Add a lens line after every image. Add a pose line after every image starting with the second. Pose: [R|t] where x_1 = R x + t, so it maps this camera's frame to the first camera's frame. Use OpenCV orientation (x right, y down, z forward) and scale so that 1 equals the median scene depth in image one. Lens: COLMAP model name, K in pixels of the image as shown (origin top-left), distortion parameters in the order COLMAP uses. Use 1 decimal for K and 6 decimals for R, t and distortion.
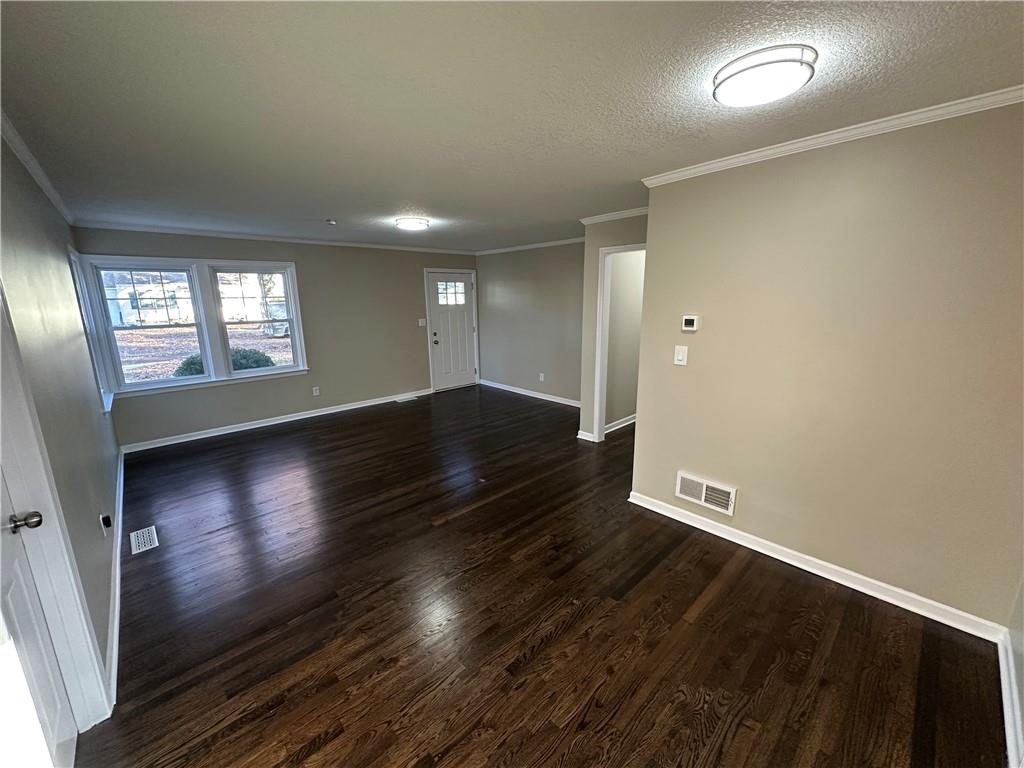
lens RADIAL K [[407.8, 0, 511.3], [0, 407.8, 385.6], [0, 0, 1]] dist [-0.000761, -0.000403]
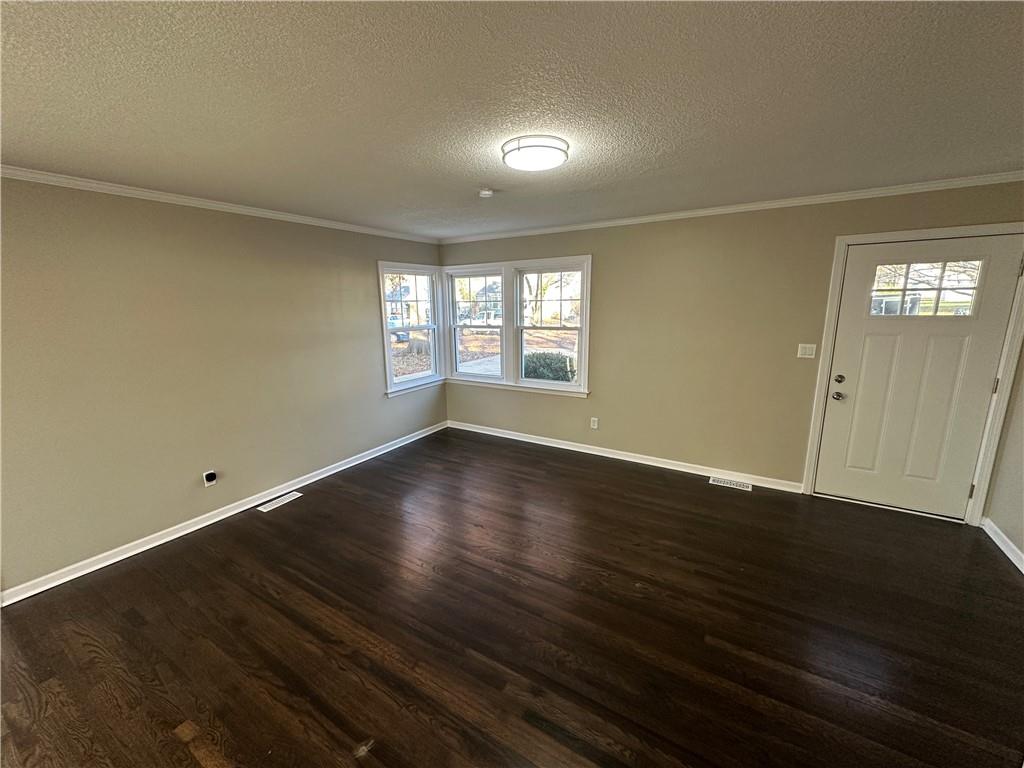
lens RADIAL K [[405.5, 0, 510.4], [0, 405.5, 385.7], [0, 0, 1]] dist [-0.000434, 0.000117]
pose [[0.266998, 0.208658, -0.940837, 0.195649], [-0.192703, 0.968121, 0.160022, -0.156928], [0.944234, 0.138577, 0.298695, 0.664640]]
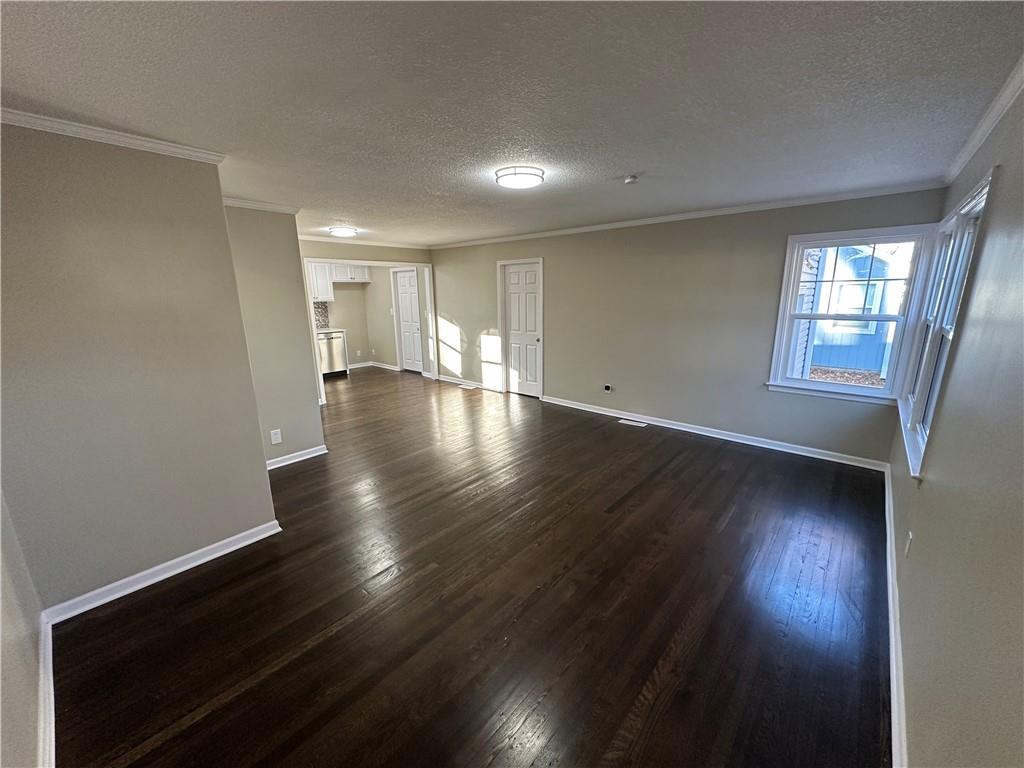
lens RADIAL K [[406.2, 0, 512.0], [0, 406.2, 384.0], [0, 0, 1]] dist [0.008771, 0.000077]
pose [[-0.994419, 0.047381, -0.094265, -0.116346], [0.003009, 0.905854, 0.423579, -0.286778], [0.105460, 0.420931, -0.900941, 1.327479]]
